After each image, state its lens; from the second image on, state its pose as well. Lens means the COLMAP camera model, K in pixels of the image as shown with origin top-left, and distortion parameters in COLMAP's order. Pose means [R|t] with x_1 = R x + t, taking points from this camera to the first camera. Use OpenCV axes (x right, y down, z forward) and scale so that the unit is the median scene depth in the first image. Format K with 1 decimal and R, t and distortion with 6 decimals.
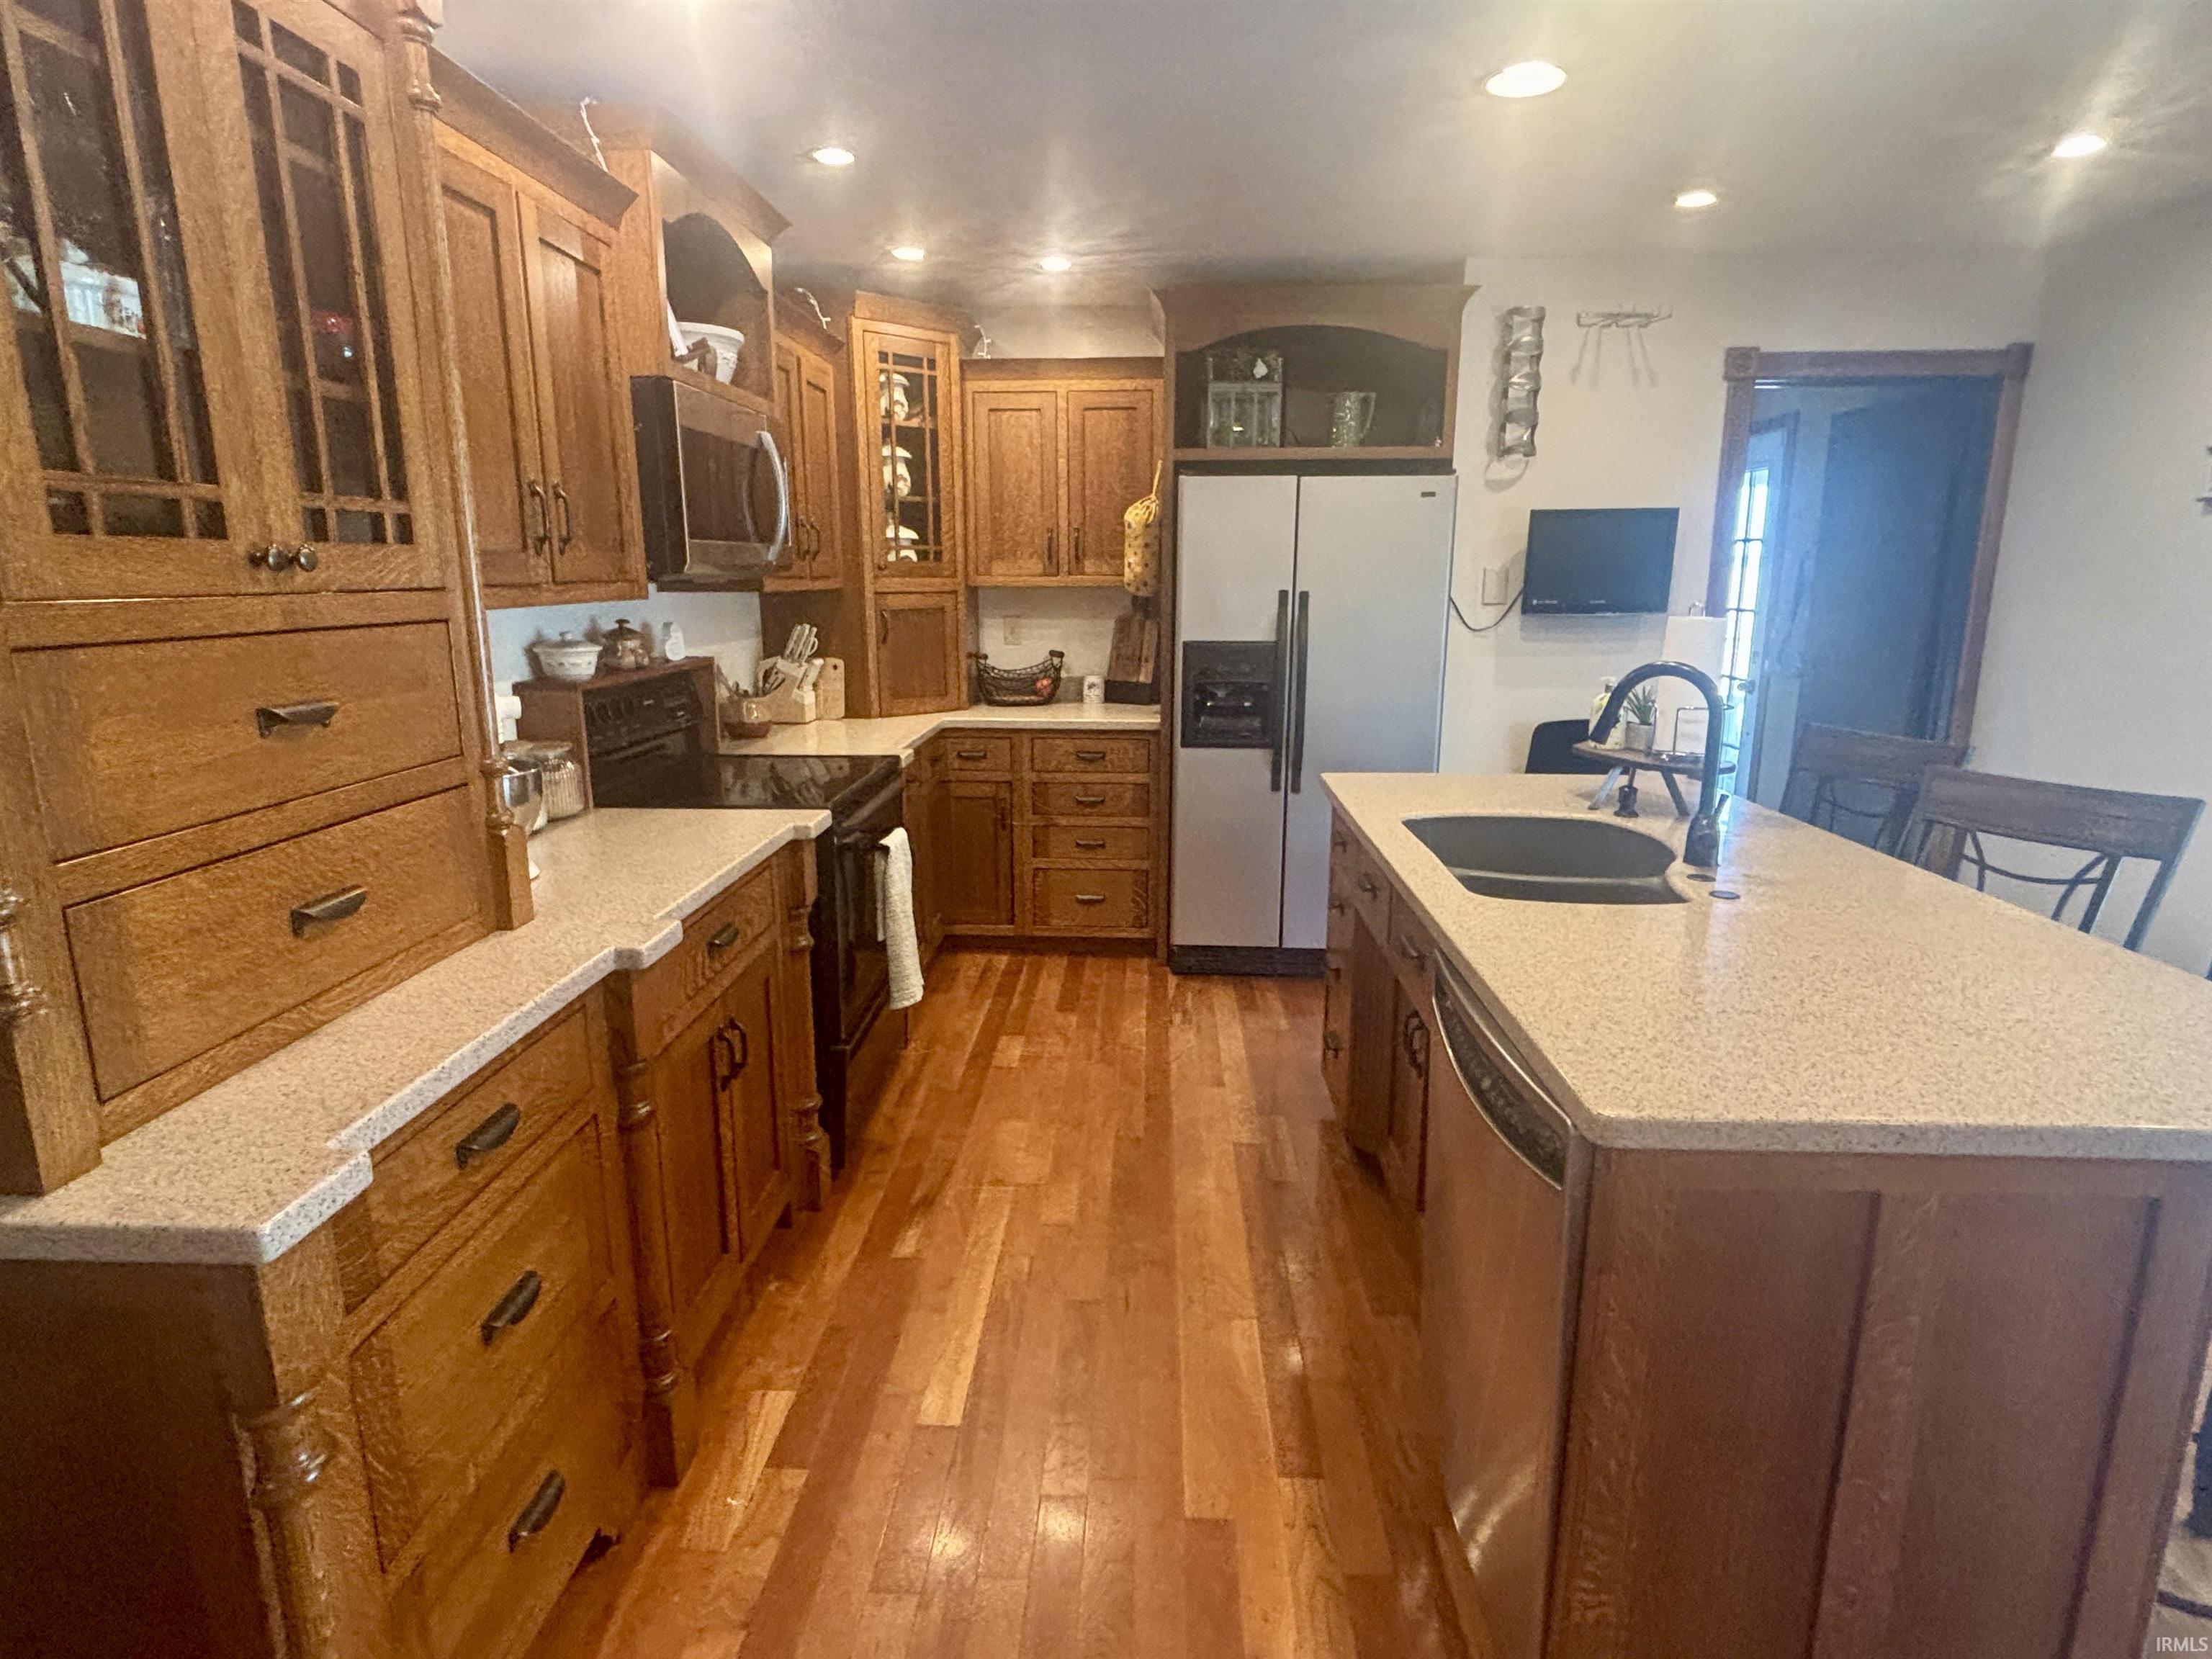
lens RADIAL K [[1186.6, 0, 1106.0], [0, 1186.6, 829.5], [0, 0, 1]] dist [0.068270, -0.029338]
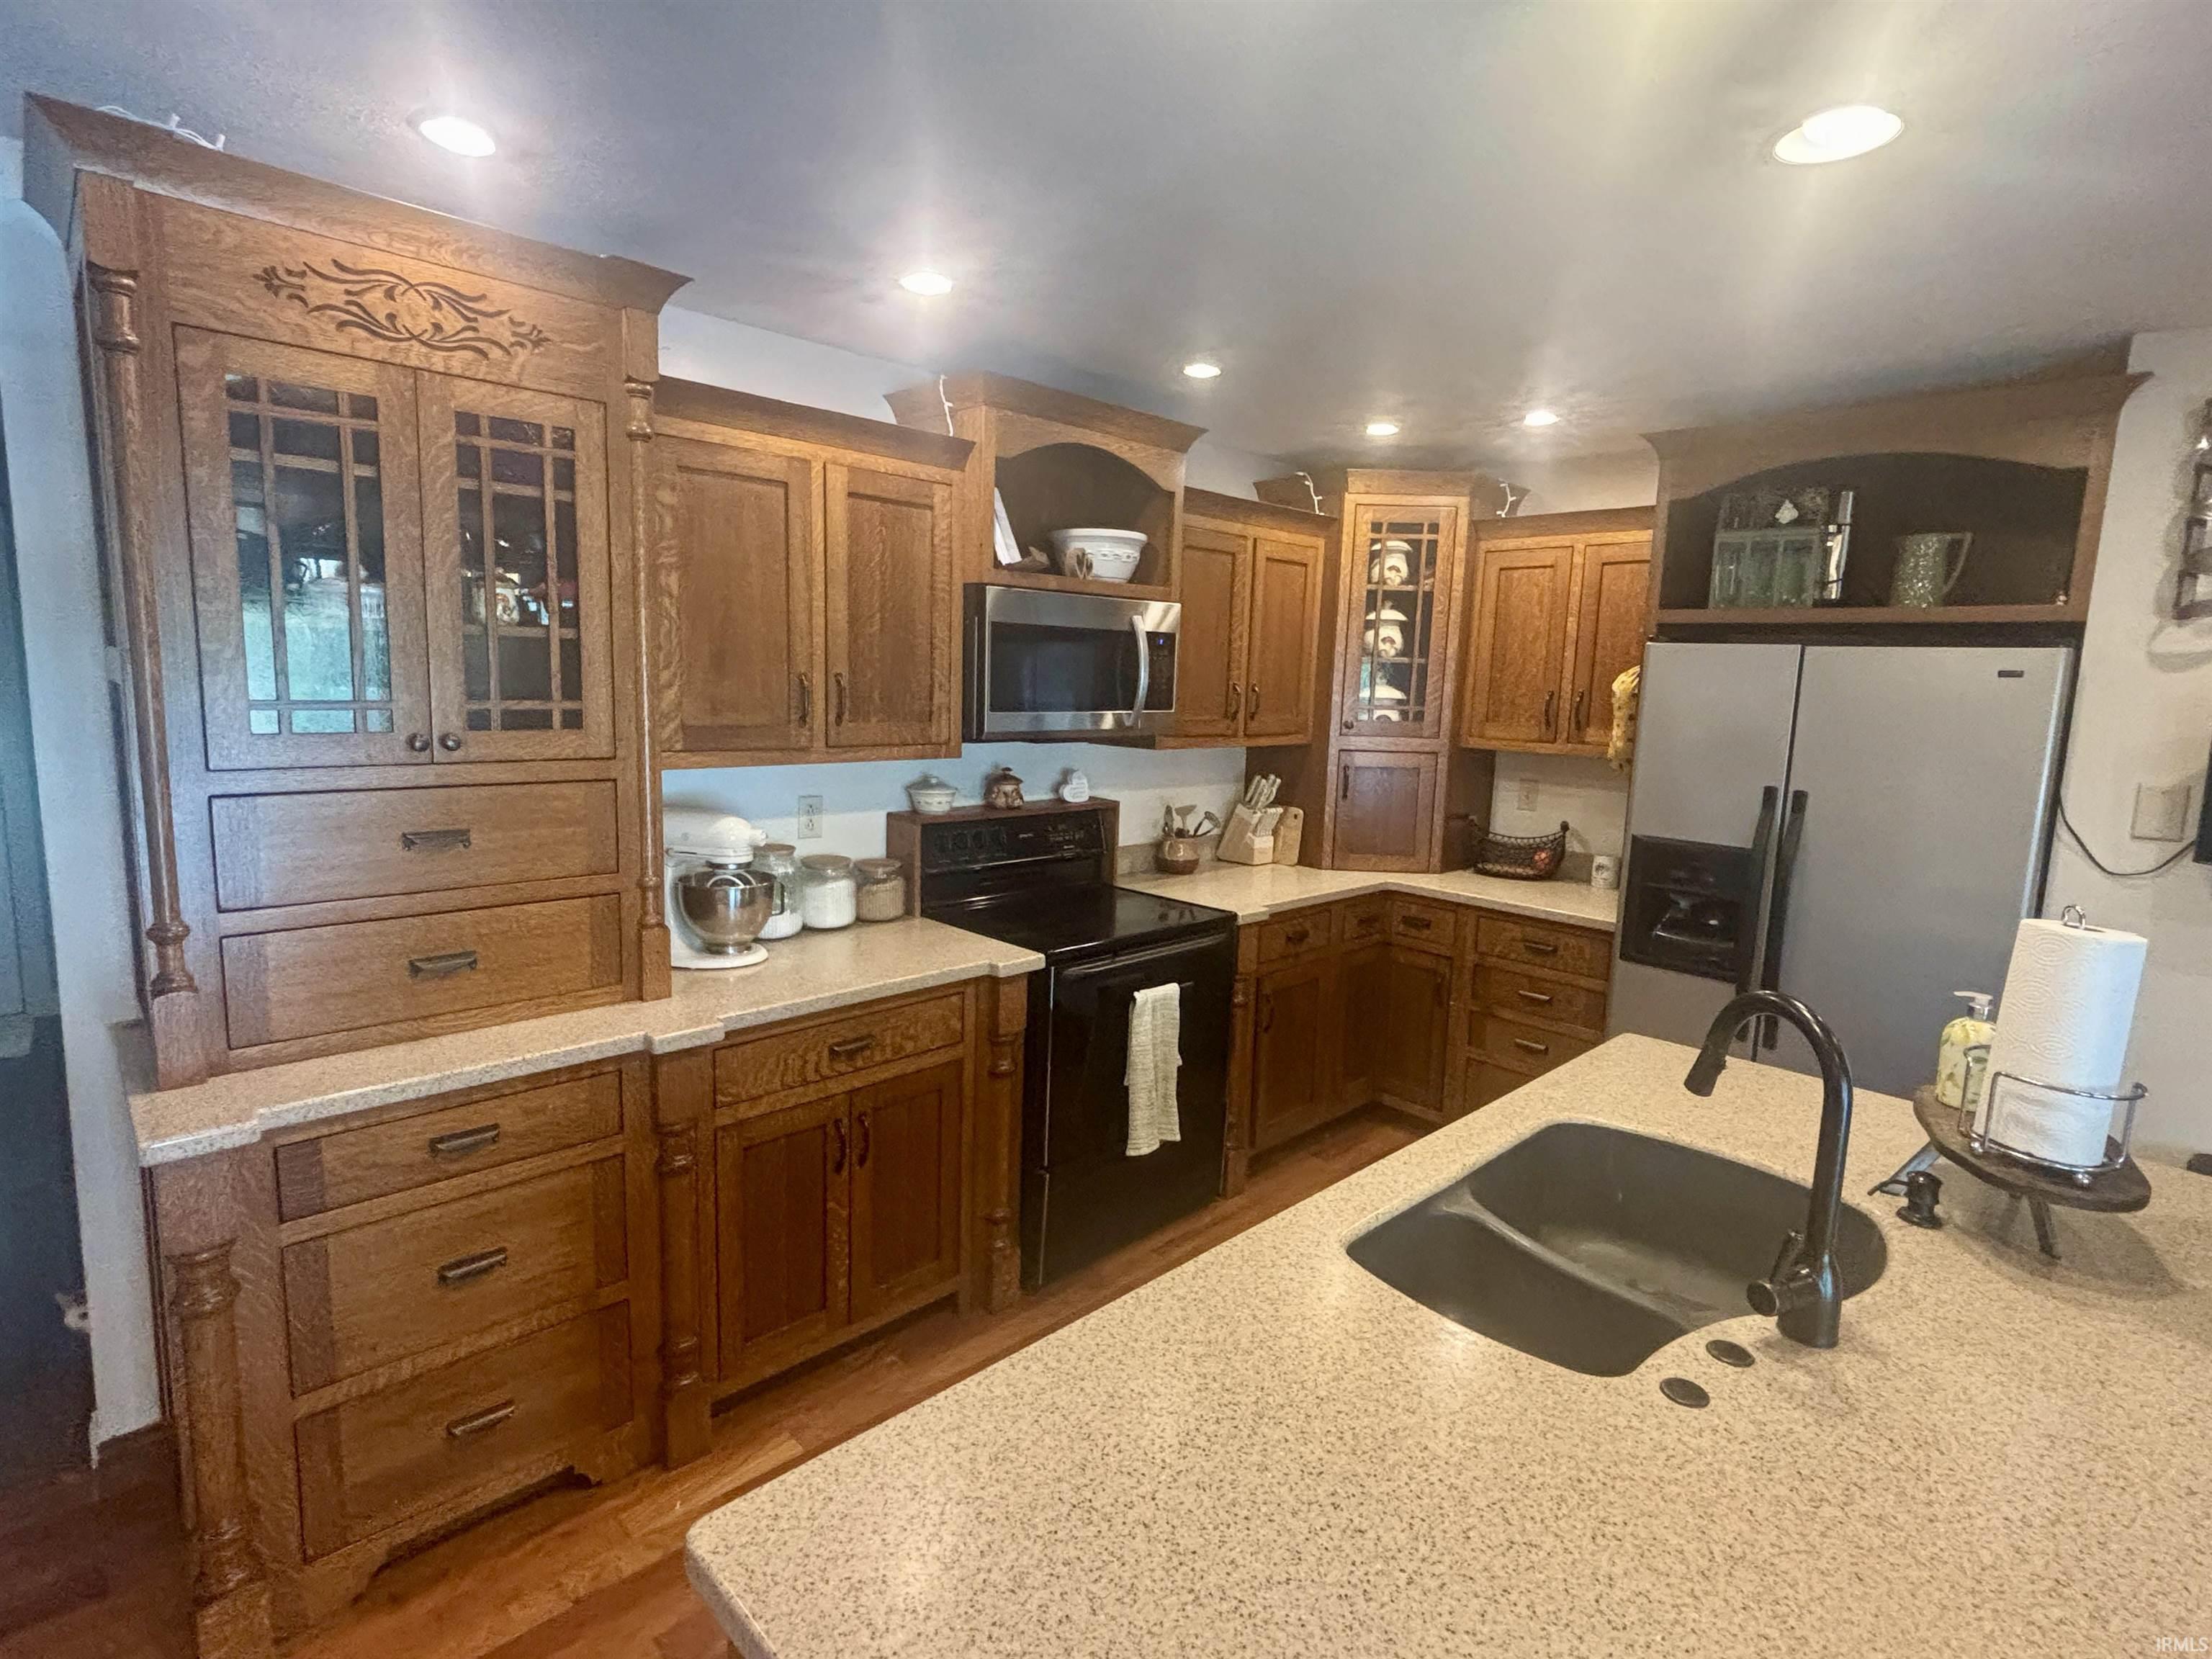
lens RADIAL K [[1097.8, 0, 1102.4], [0, 1097.8, 841.8], [0, 0, 1]] dist [-0.000226, 0.000062]
pose [[0.717256, 0.131422, -0.684304, 0.319950], [-0.180311, 0.983610, -0.000089, -0.085178], [0.673077, 0.123451, 0.729196, 0.187965]]
